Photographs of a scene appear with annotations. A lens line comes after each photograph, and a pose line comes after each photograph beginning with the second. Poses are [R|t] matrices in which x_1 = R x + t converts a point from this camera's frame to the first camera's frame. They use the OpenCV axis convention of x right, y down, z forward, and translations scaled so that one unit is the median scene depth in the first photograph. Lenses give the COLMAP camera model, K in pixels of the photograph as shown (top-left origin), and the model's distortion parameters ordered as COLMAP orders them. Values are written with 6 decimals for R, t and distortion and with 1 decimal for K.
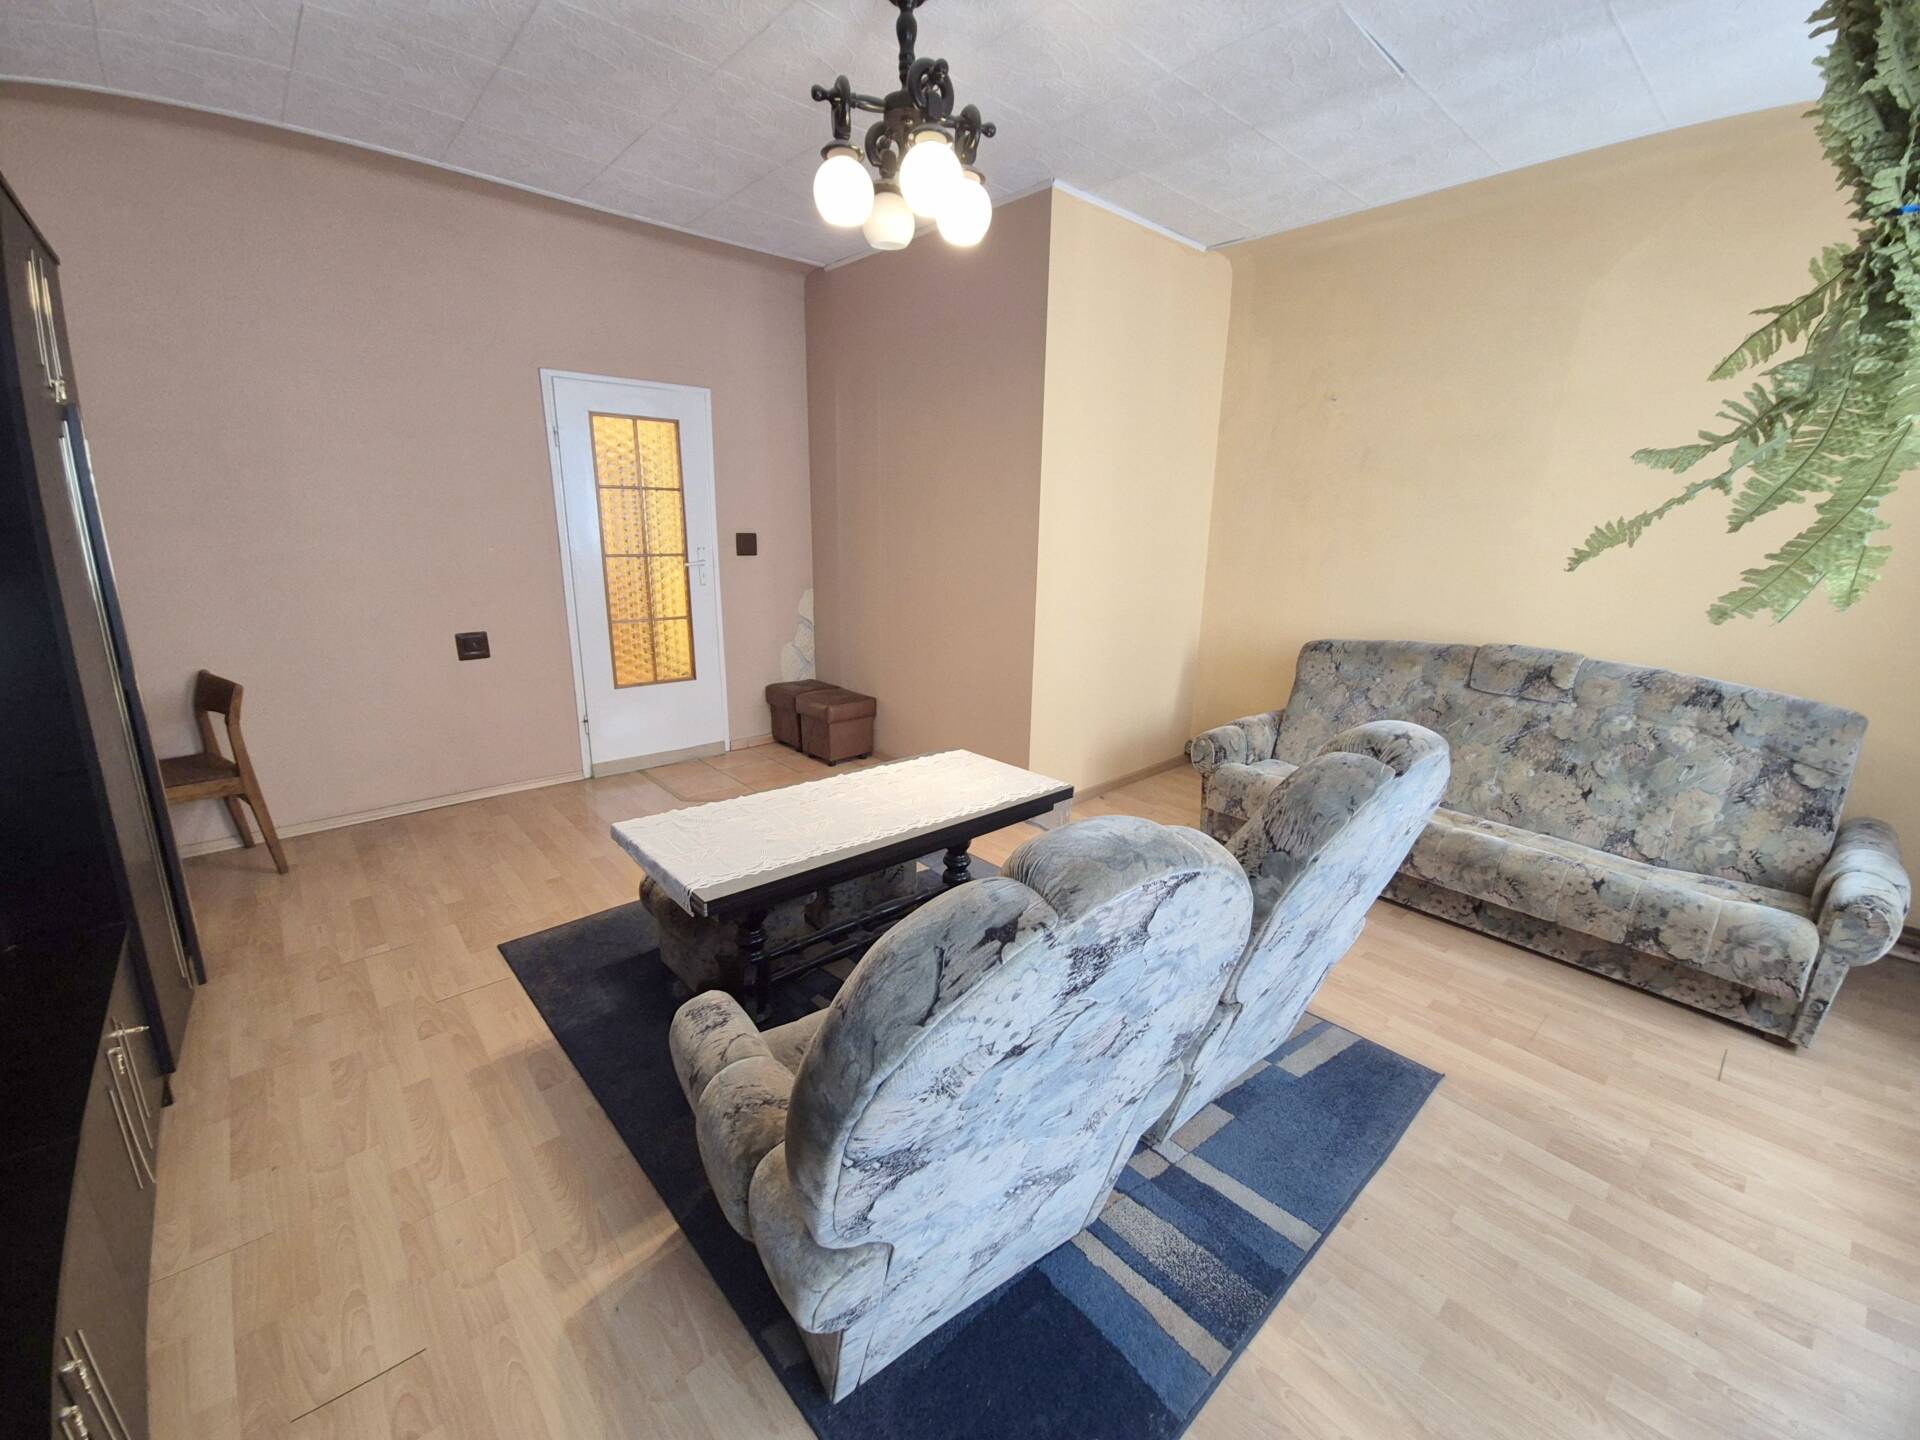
lens RADIAL K [[783.4, 0, 966.9], [0, 783.4, 710.2], [0, 0, 1]] dist [-0.000740, -0.000224]
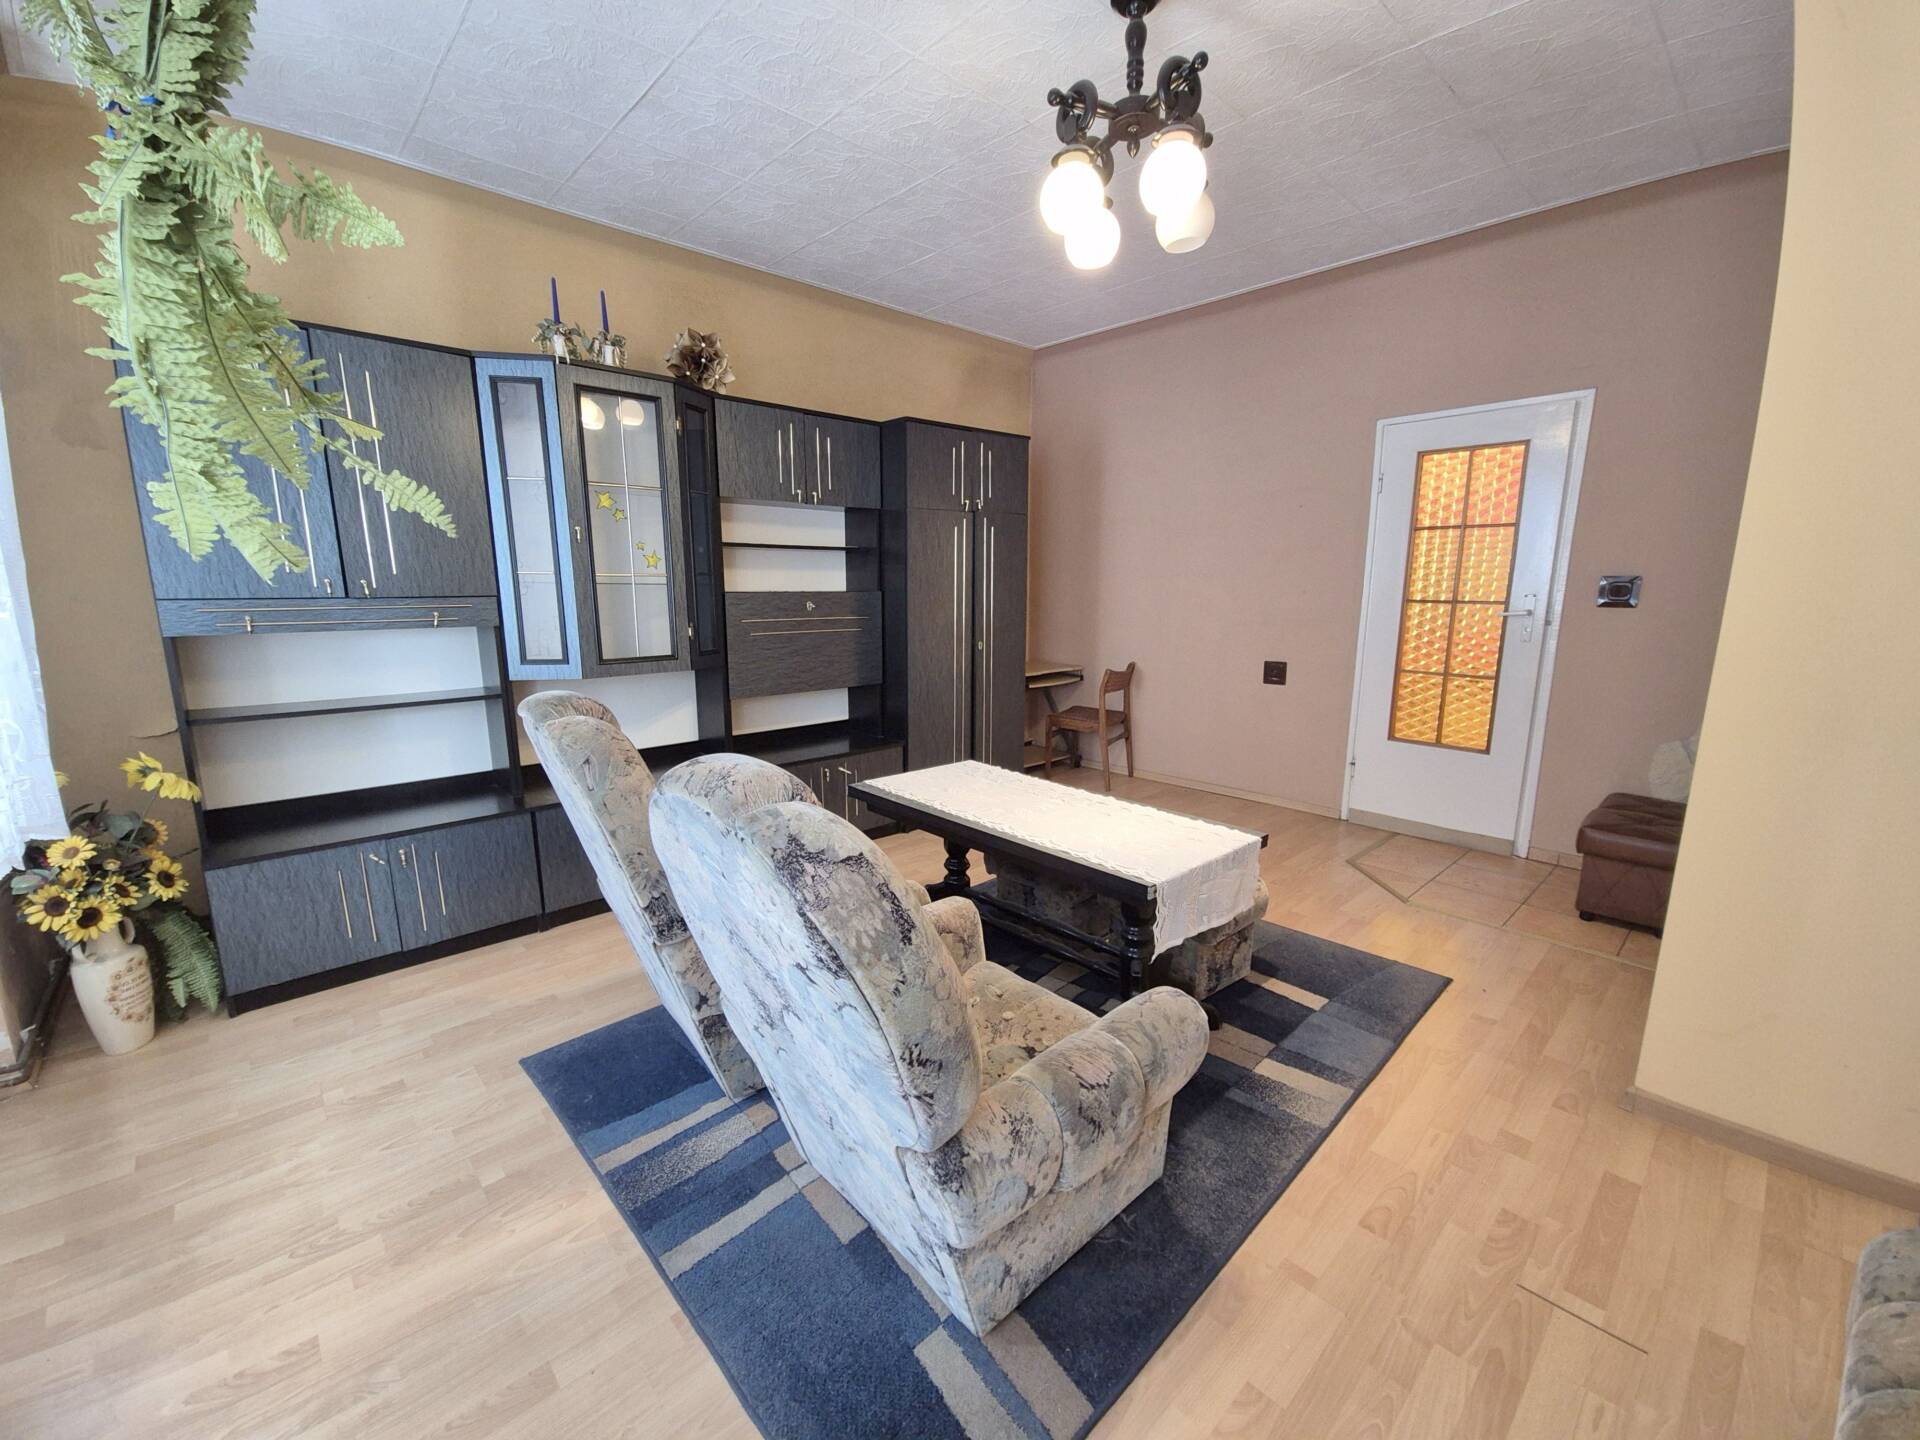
lens RADIAL K [[783.1, 0, 951.2], [0, 783.1, 733.2], [0, 0, 1]] dist [-0.000143, -0.000103]
pose [[0.008032, 0.174770, -0.984577, 0.903828], [-0.235871, 0.957156, 0.167978, -0.129704], [0.971751, 0.230883, 0.048911, 0.814147]]
